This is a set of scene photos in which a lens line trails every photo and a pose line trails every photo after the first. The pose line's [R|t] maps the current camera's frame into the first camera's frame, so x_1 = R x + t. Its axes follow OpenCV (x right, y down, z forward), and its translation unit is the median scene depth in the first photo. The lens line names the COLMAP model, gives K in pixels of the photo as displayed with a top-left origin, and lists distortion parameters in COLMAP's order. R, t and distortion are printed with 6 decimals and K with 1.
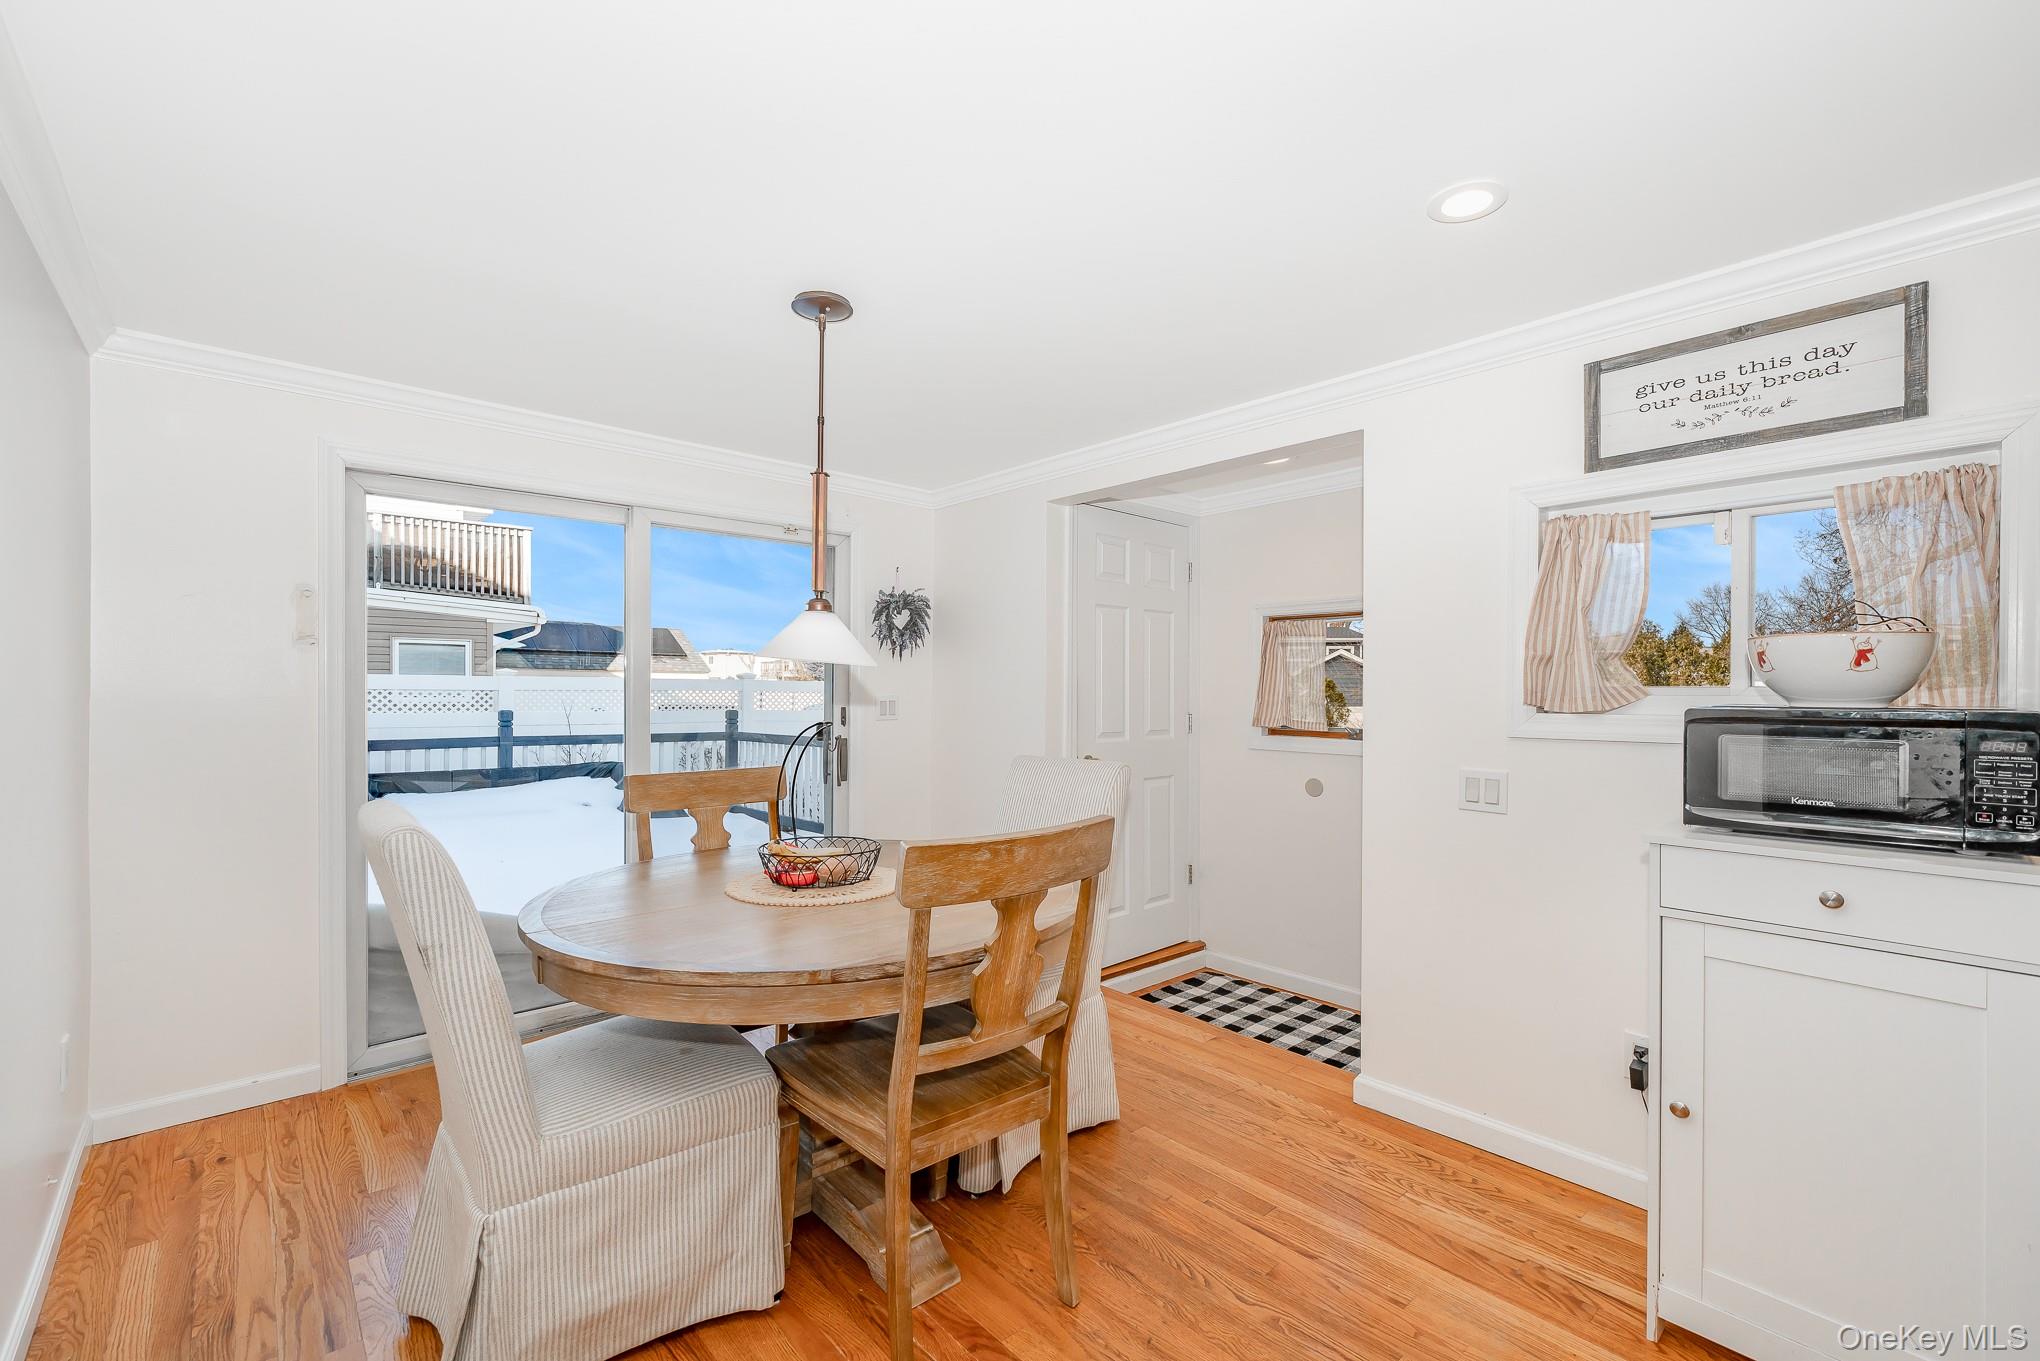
lens RADIAL K [[865.5, 0, 1096.5], [0, 865.5, 692.6], [0, 0, 1]] dist [-0.000217, -0.000778]
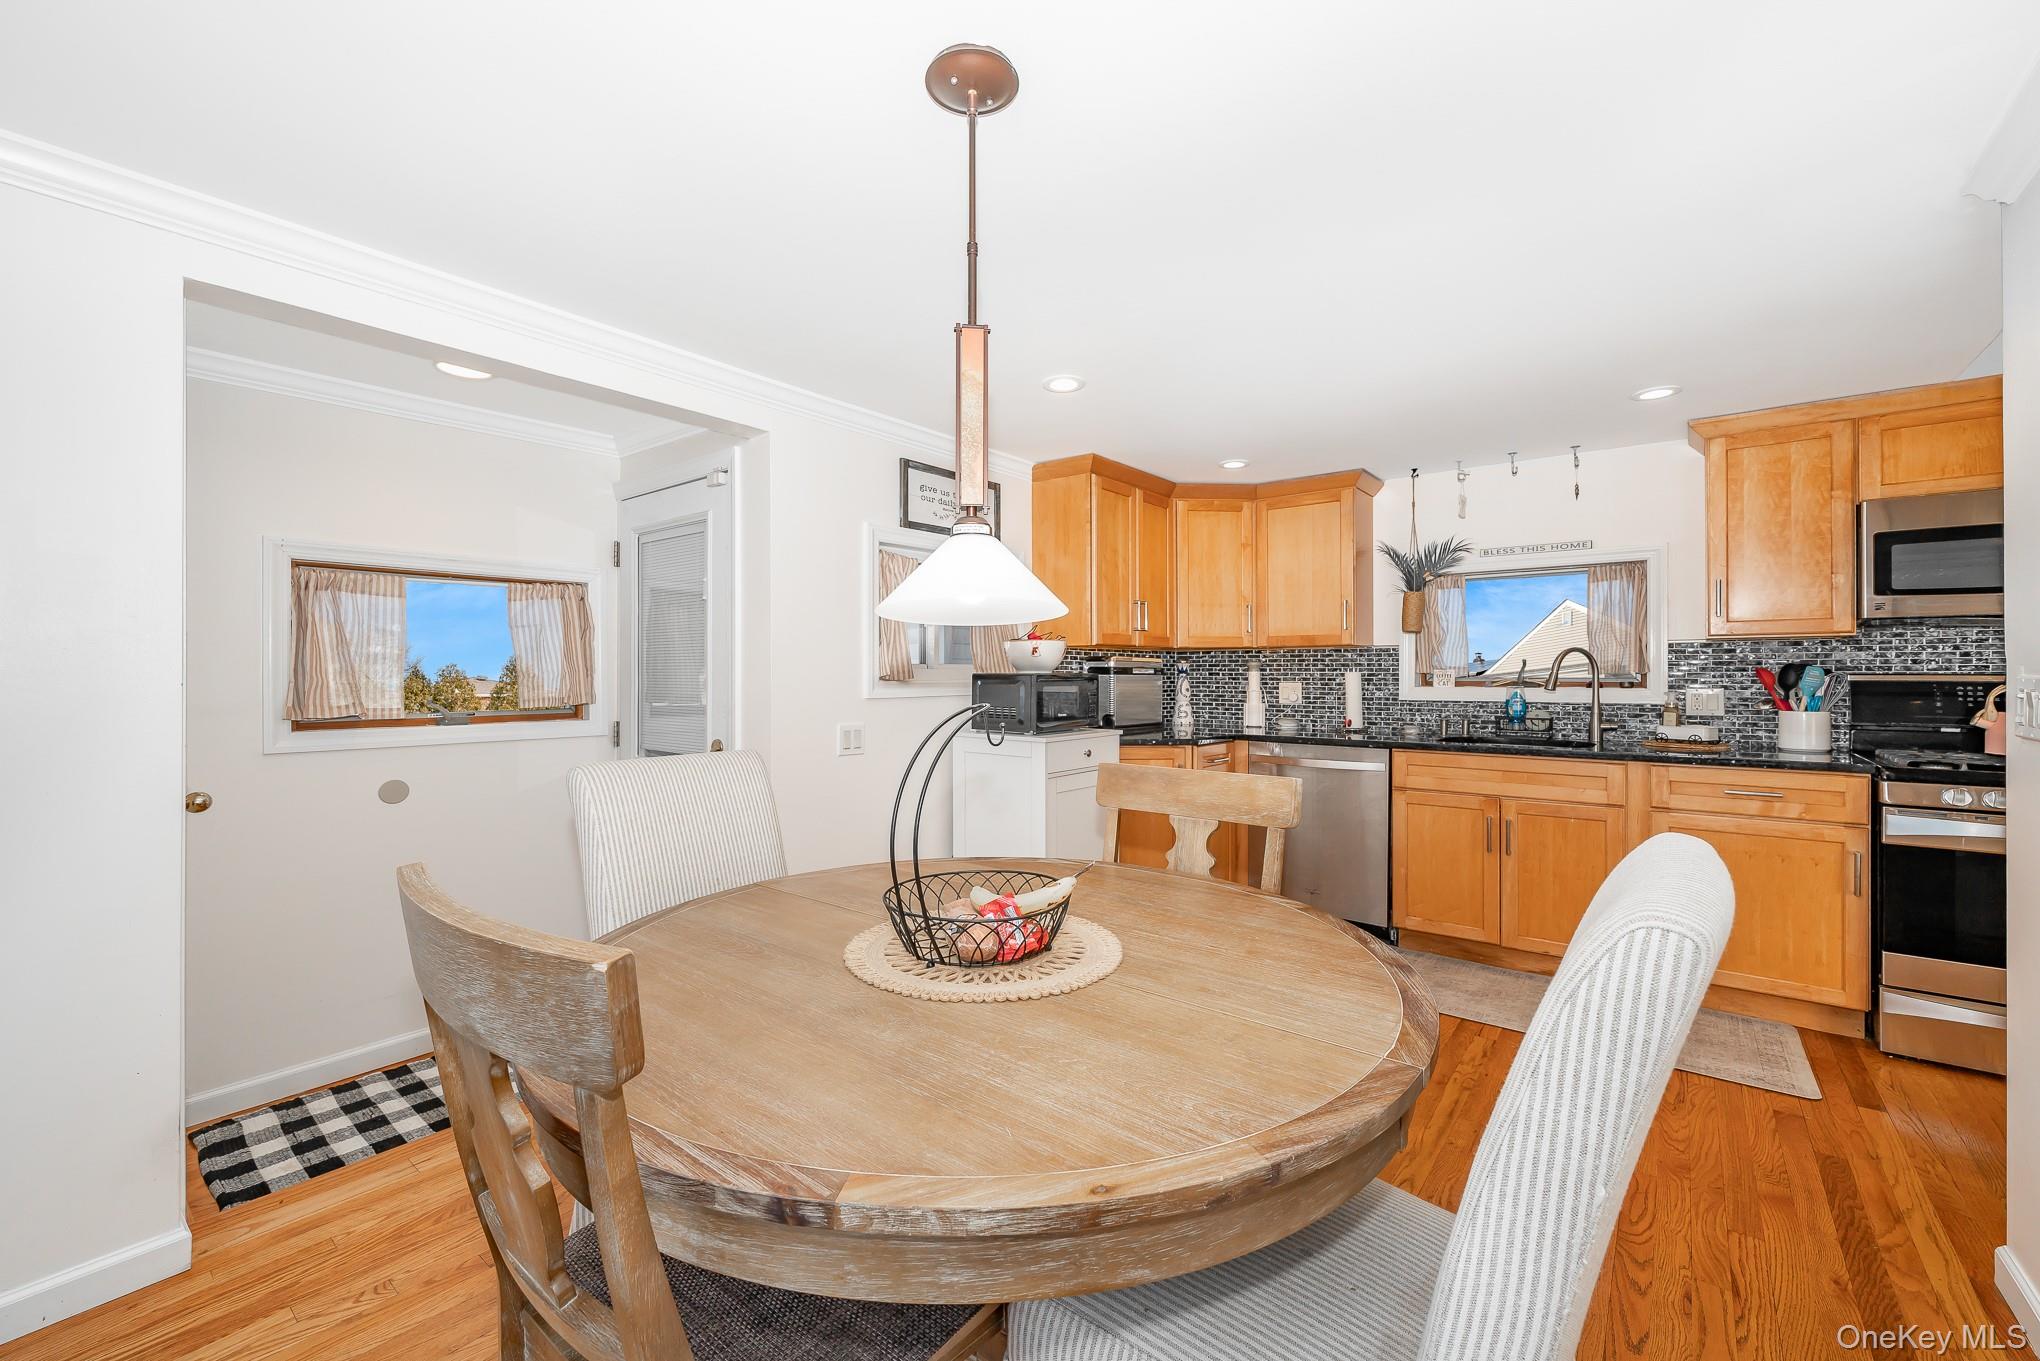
lens RADIAL K [[732.6, 0, 937.2], [0, 732.6, 673.1], [0, 0, 1]] dist [-0.001815, -0.000550]
pose [[-0.014207, -0.006324, 0.999879, -0.819741], [0.005241, 0.999966, 0.006399, 0.003022], [-0.999885, 0.005332, -0.014173, 1.026677]]
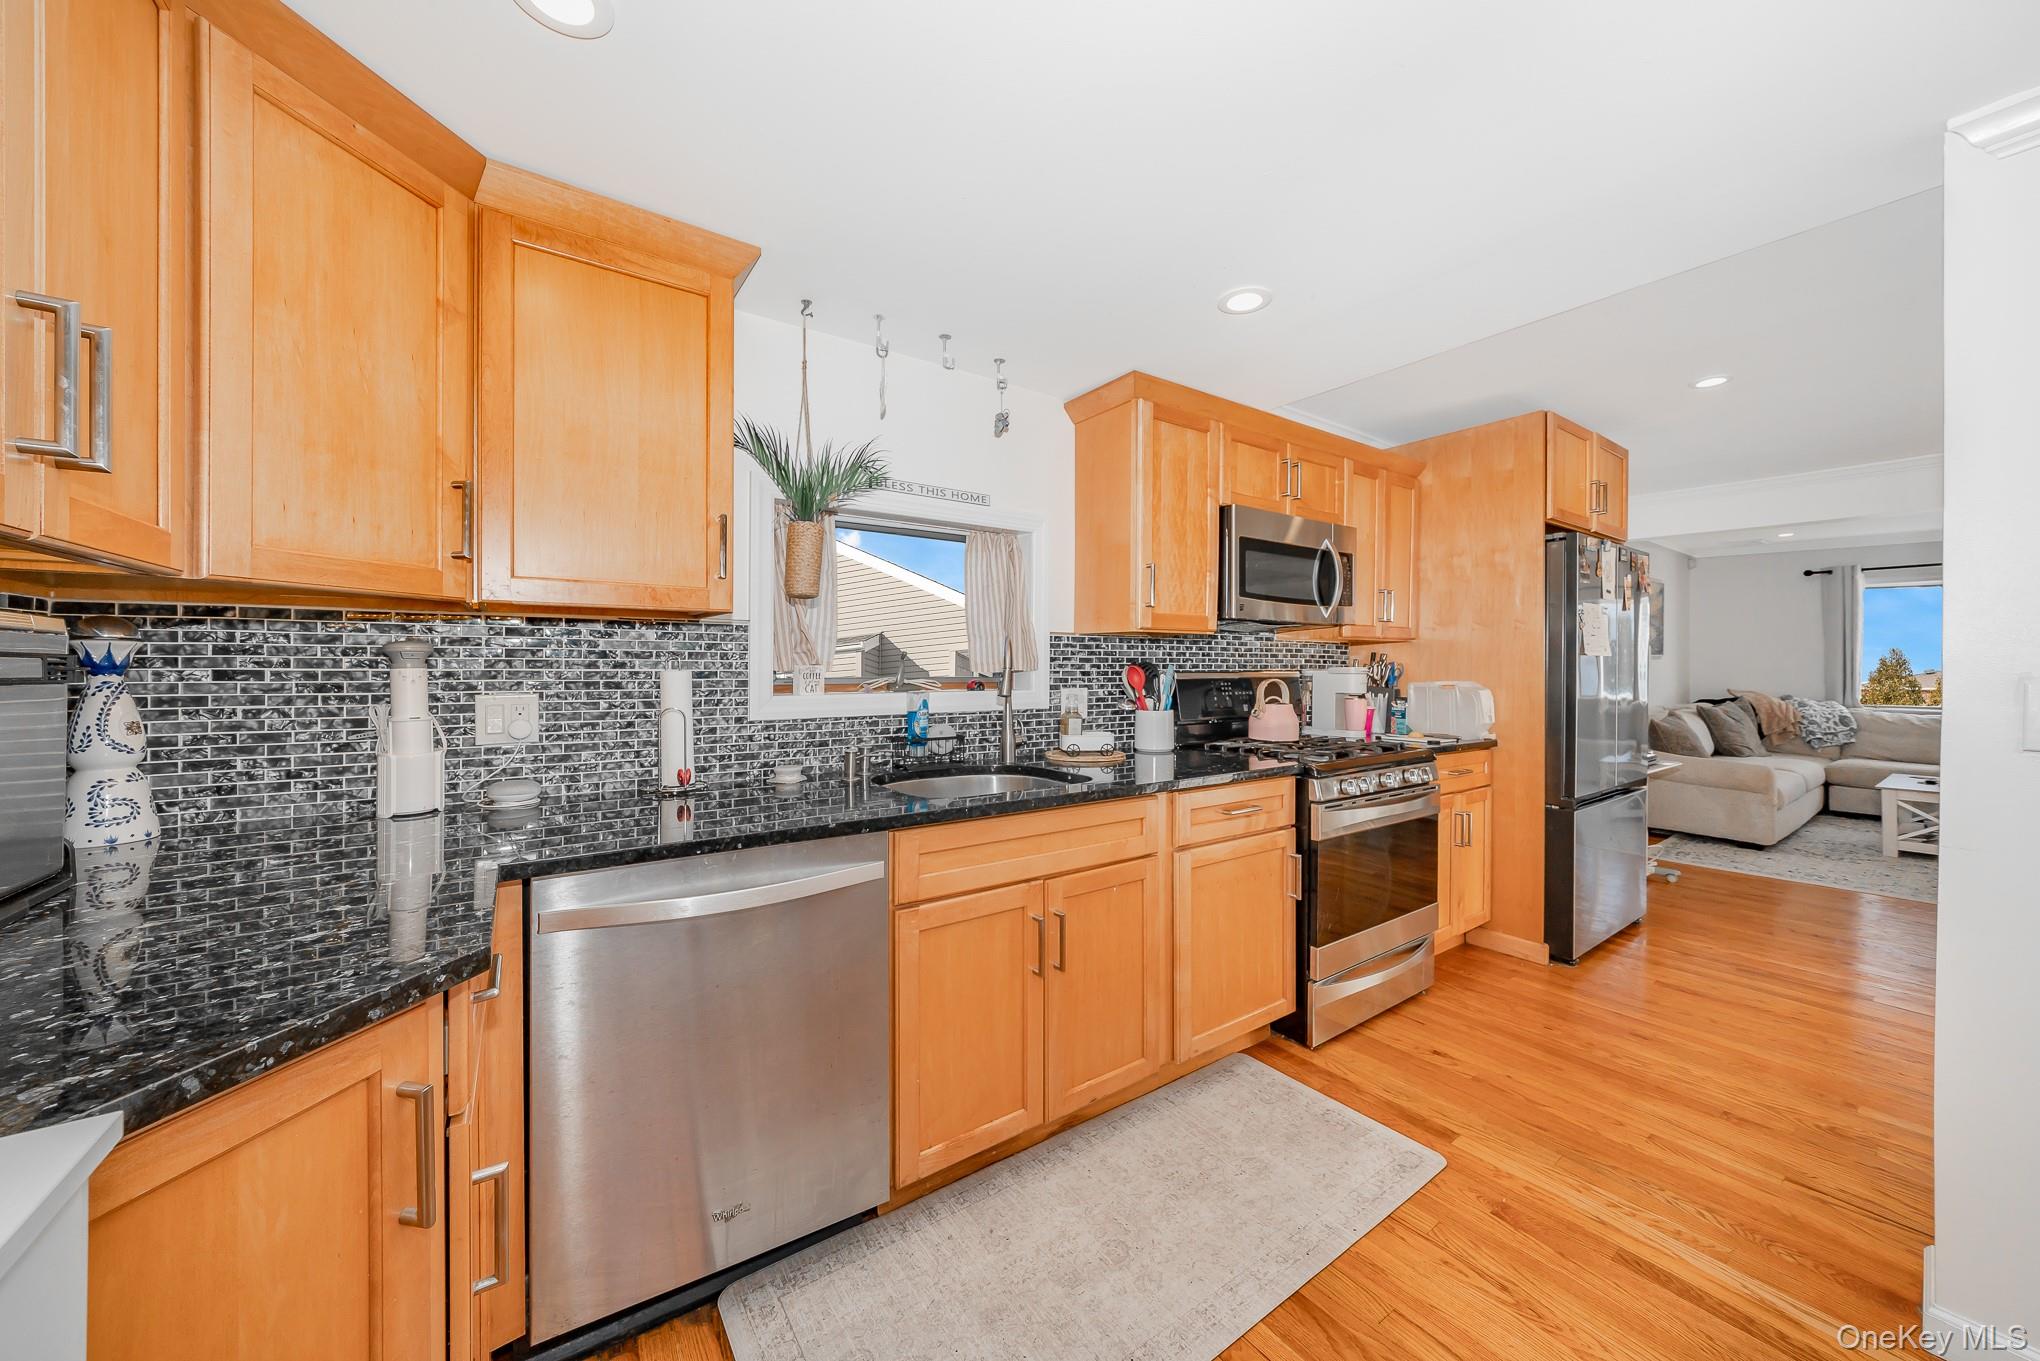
lens RADIAL K [[733.6, 0, 1028.7], [0, 733.6, 671.6], [0, 0, 1]] dist [-0.003683, -0.000420]
pose [[-0.986051, -0.010248, 0.166129, 0.432460], [-0.007932, 0.999862, 0.014594, 0.002841], [-0.166255, 0.013072, -0.985996, 0.770946]]
